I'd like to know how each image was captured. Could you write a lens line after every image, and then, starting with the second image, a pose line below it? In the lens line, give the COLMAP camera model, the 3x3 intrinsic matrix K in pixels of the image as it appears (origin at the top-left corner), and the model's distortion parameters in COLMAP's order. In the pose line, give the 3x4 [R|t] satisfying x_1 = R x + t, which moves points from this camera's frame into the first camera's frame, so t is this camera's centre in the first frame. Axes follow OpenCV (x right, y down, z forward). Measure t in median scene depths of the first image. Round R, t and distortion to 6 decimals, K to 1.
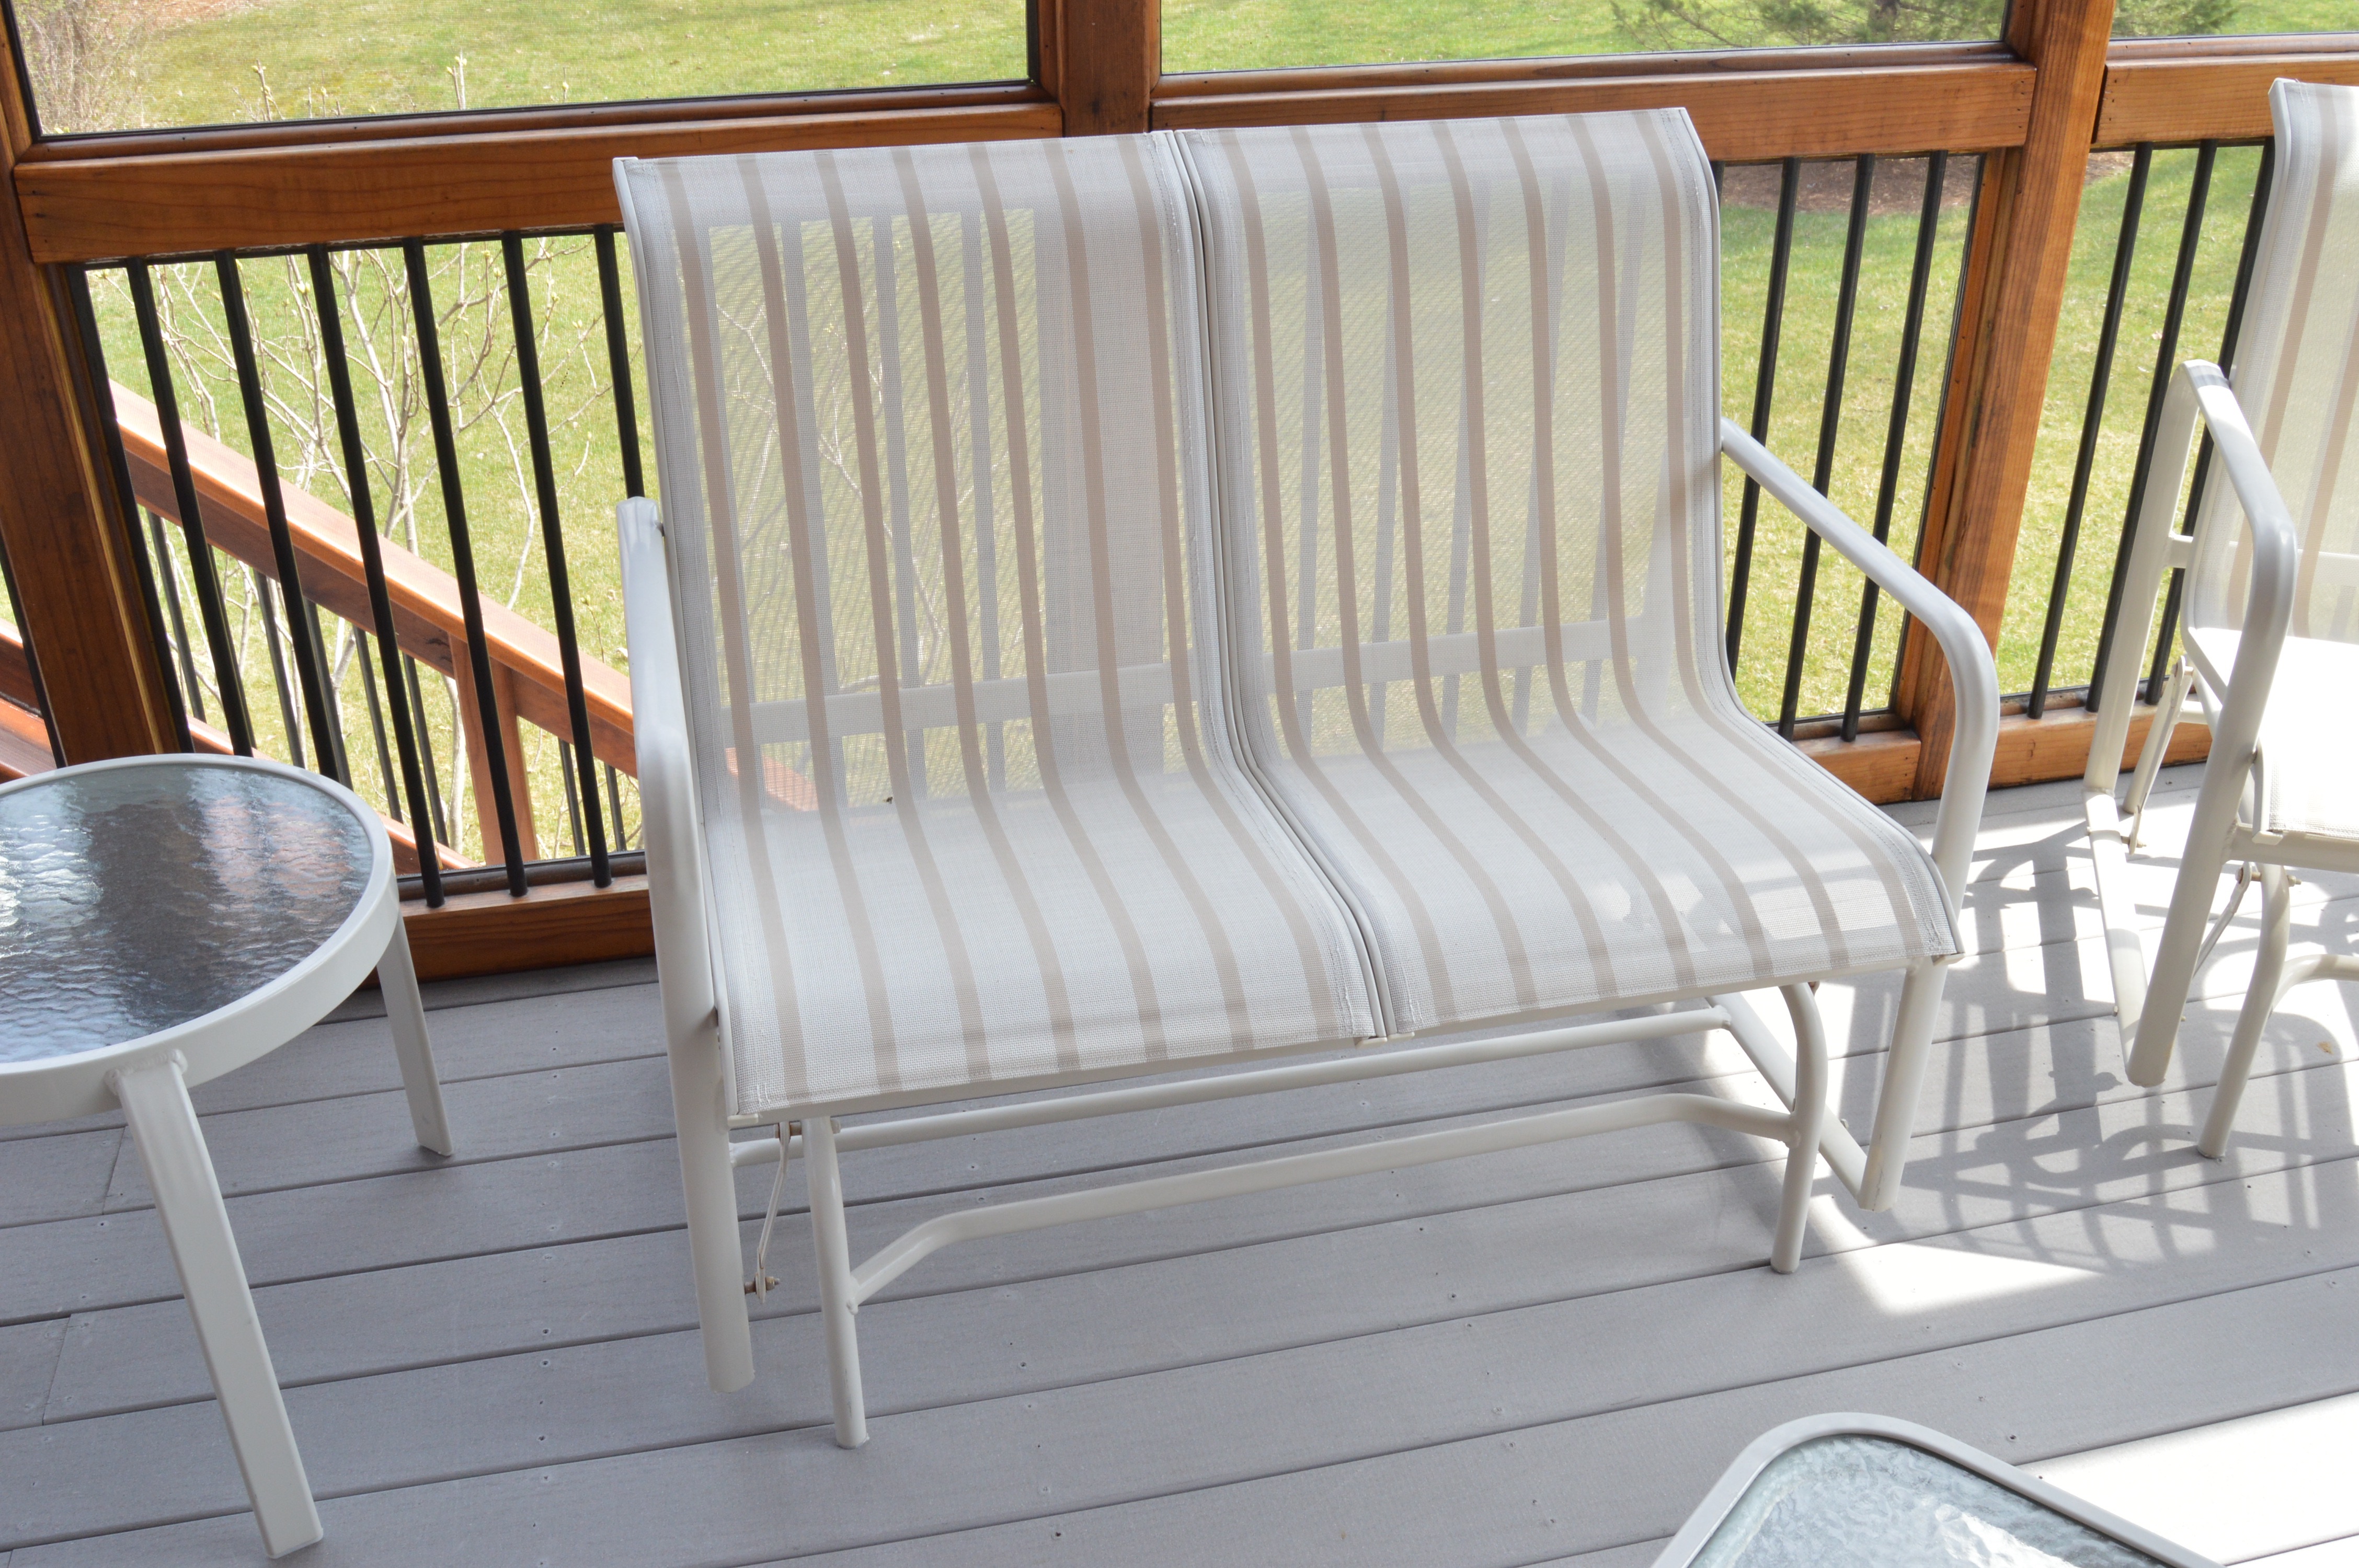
lens RADIAL K [[2260.4, 0, 1186.3], [0, 2260.4, 785.5], [0, 0, 1]] dist [-0.052415, 0.000000]
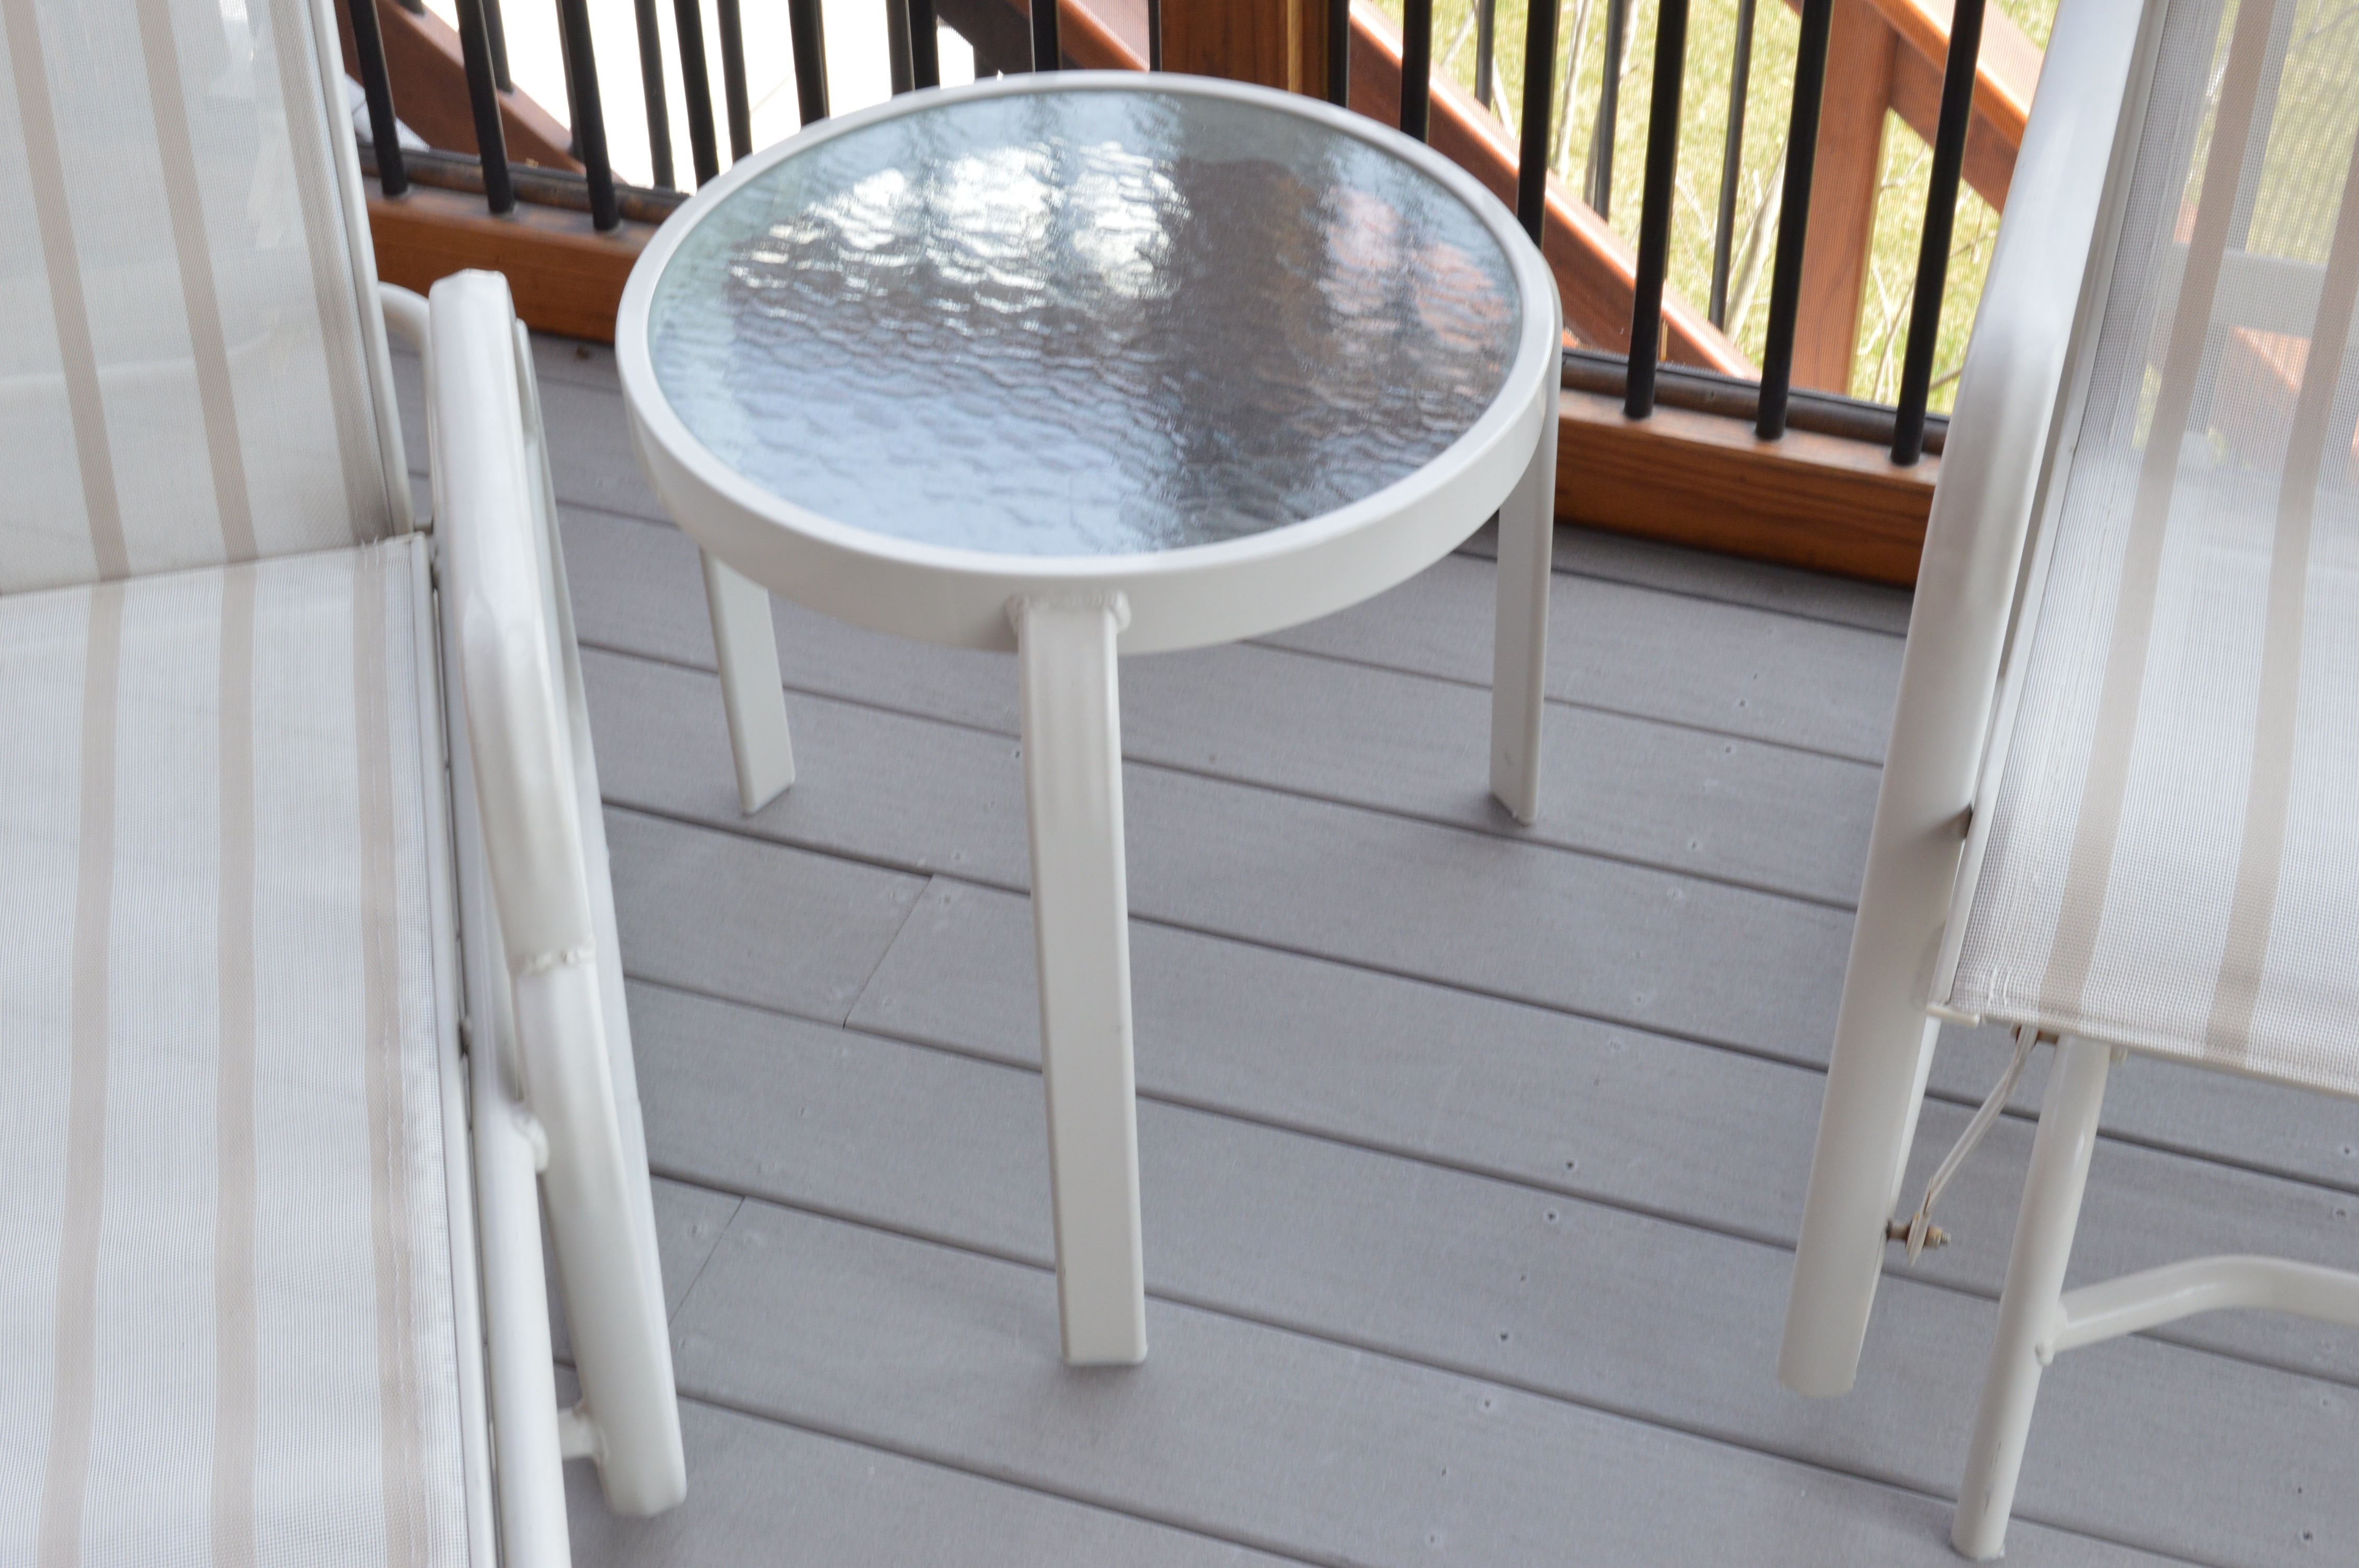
lens RADIAL K [[3391.4, 0, 1181.8], [0, 3391.4, 791.1], [0, 0, 1]] dist [-0.065964, 0.000000]
pose [[0.843836, 0.334717, -0.419410, -0.019393], [-0.253105, 0.937471, 0.238927, -0.047385], [0.473157, -0.095461, 0.875791, 0.142939]]
